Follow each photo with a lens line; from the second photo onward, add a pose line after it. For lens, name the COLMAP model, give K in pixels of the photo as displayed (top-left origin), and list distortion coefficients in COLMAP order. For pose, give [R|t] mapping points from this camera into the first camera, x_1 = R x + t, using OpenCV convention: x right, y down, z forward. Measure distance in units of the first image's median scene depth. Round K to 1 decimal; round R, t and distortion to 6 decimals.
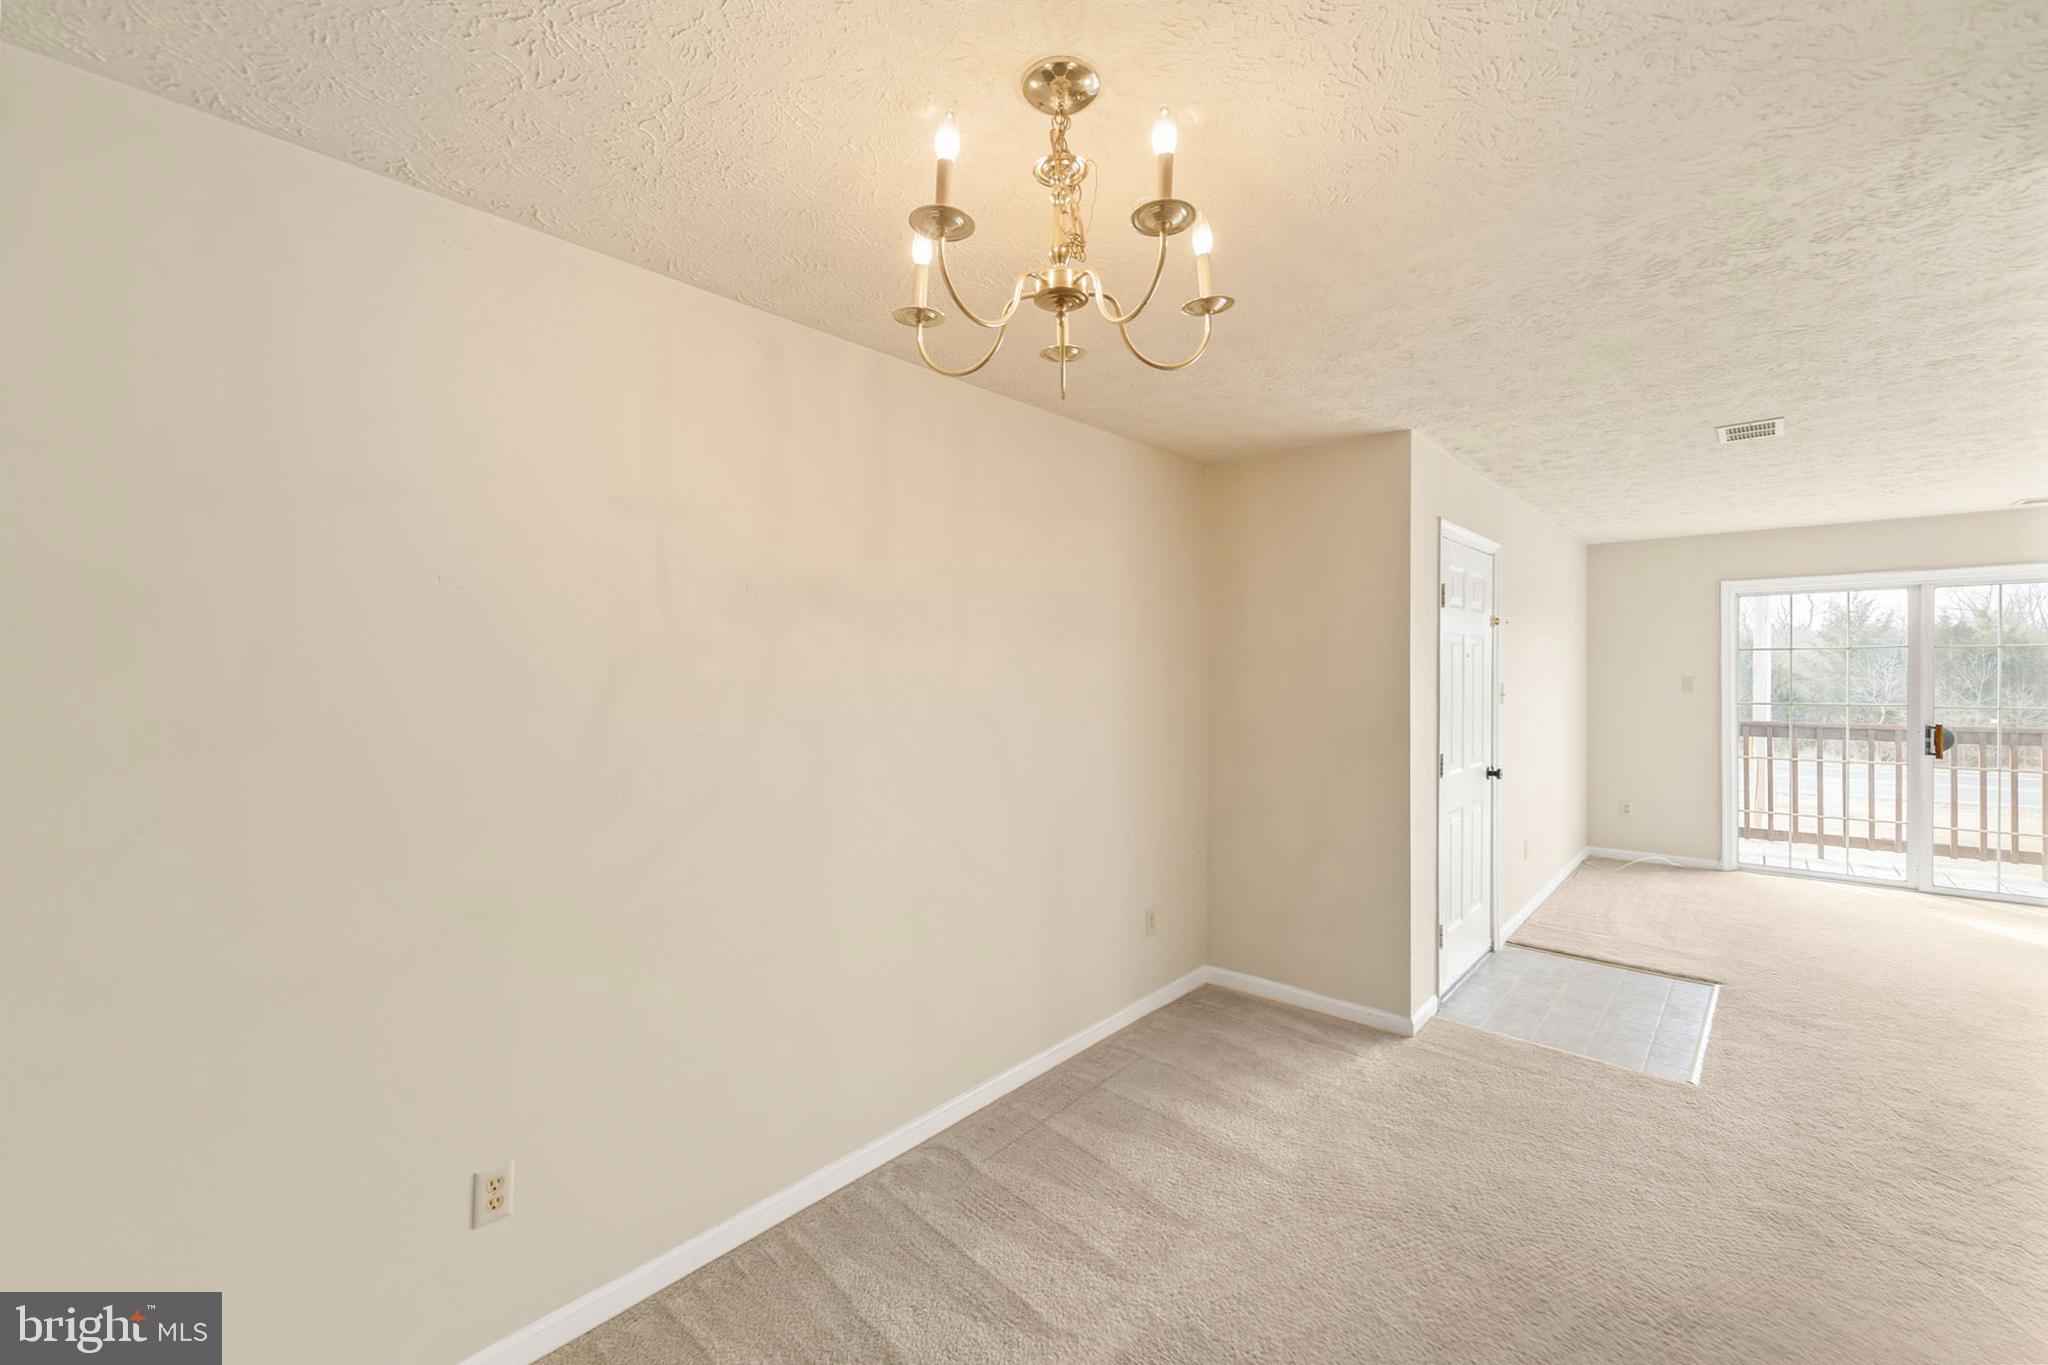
lens RADIAL K [[842.7, 0, 1055.4], [0, 842.7, 666.8], [0, 0, 1]] dist [0.010809, -0.001929]
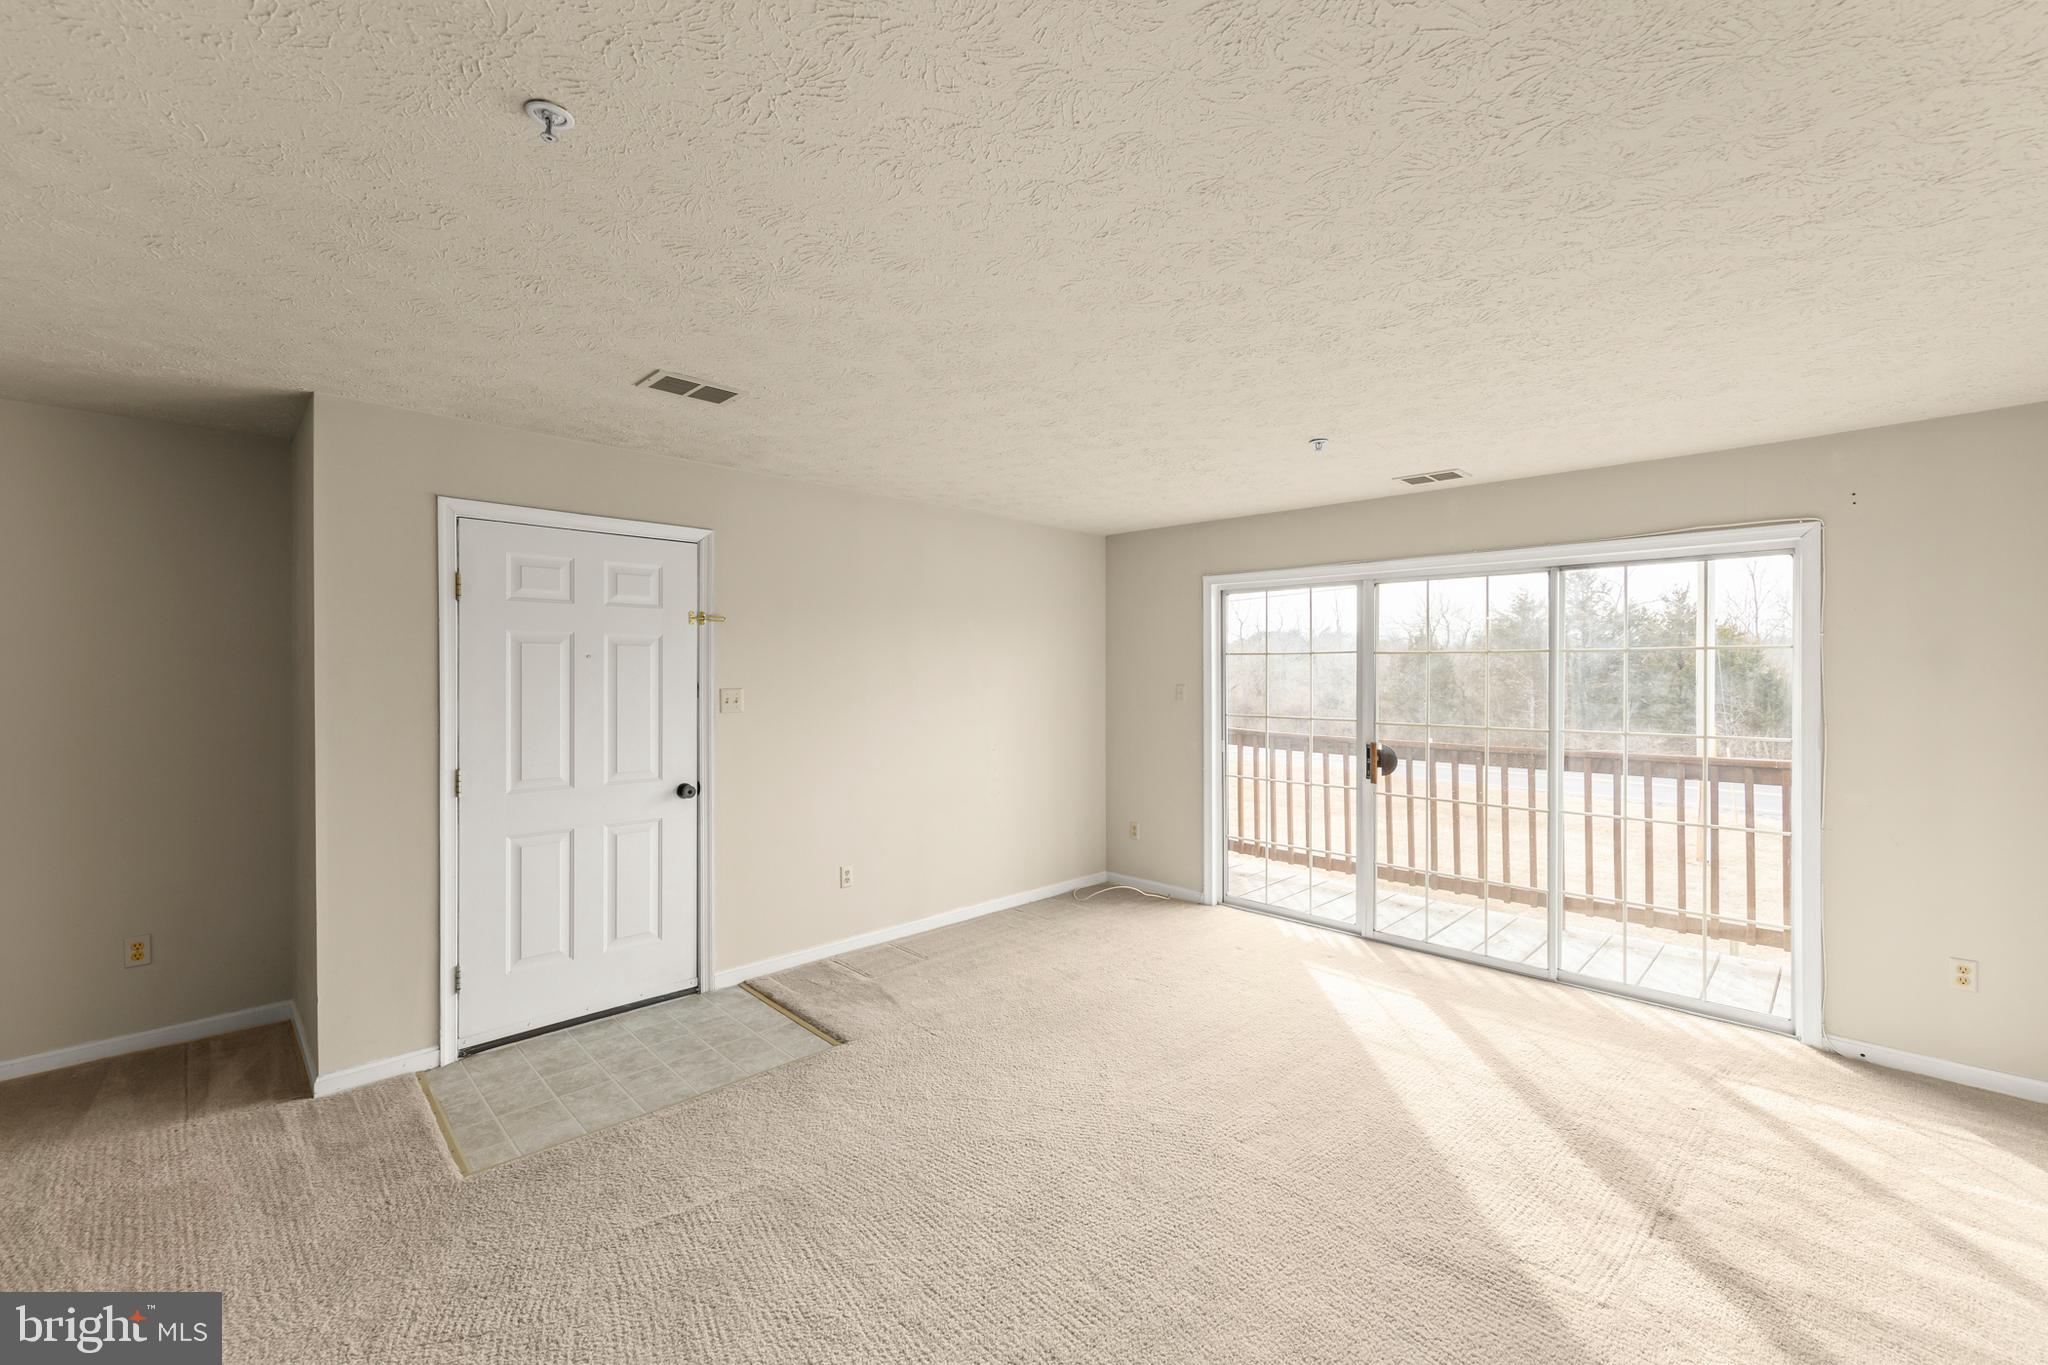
lens RADIAL K [[842.7, 0, 966.2], [0, 842.7, 666.3], [0, 0, 1]] dist [0.010809, -0.001929]
pose [[0.996460, 0.009441, -0.083538, 0.686616], [-0.009624, 0.999952, -0.001796, -0.003466], [0.083517, 0.002593, 0.996503, 0.115426]]
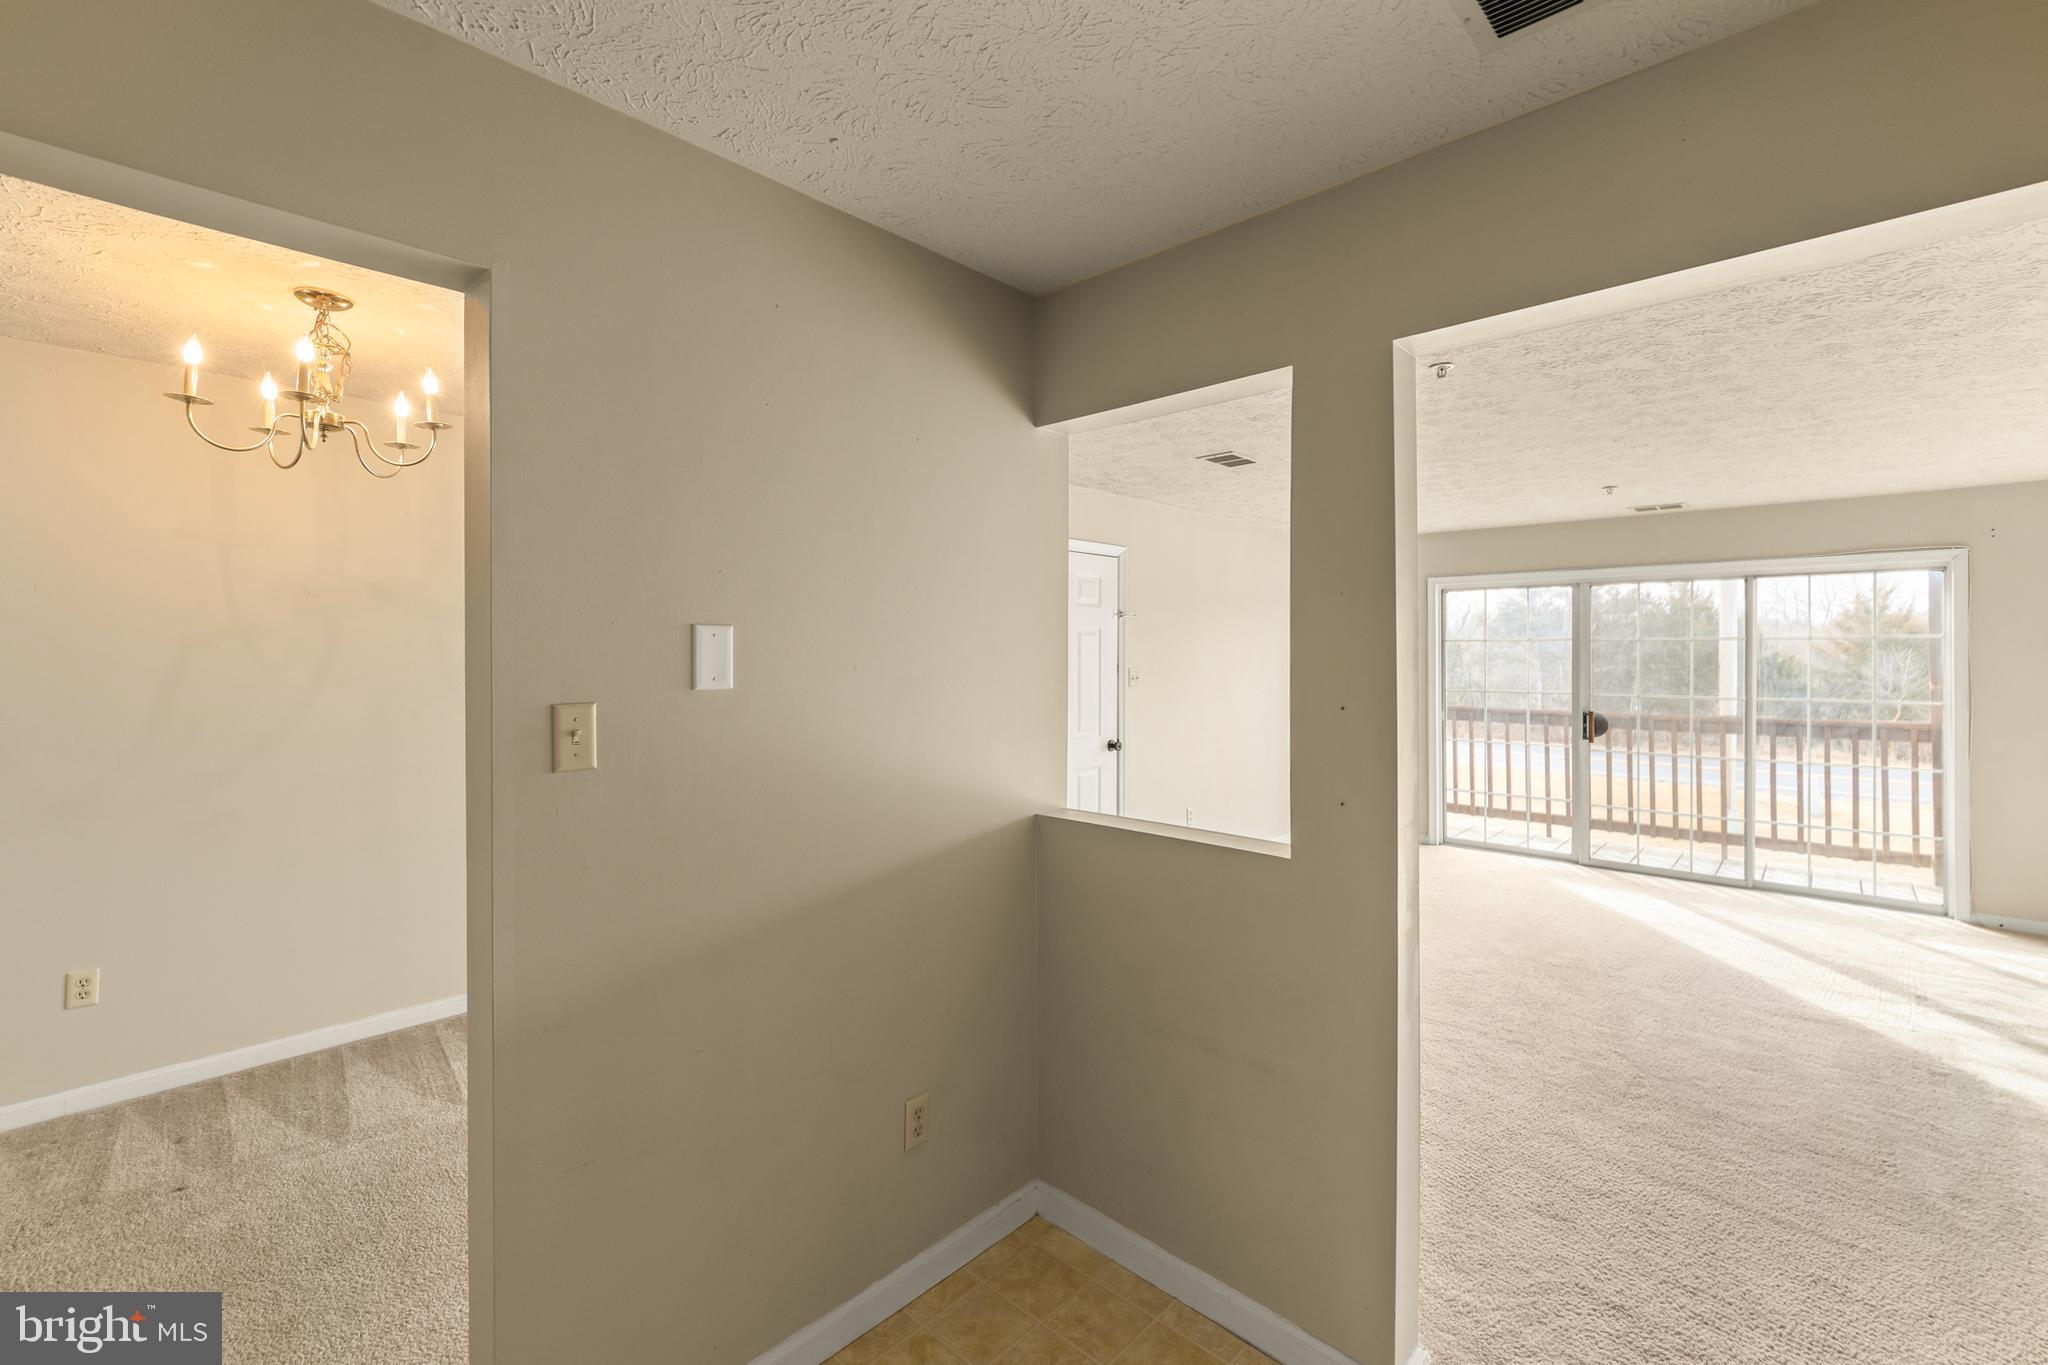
lens RADIAL K [[842.7, 0, 994.6], [0, 842.7, 651.6], [0, 0, 1]] dist [0.010809, -0.001929]
pose [[0.998060, 0.010024, -0.061440, 0.331116], [-0.009973, 0.999950, 0.001126, -0.001735], [0.061448, -0.000511, 0.998110, -0.133670]]
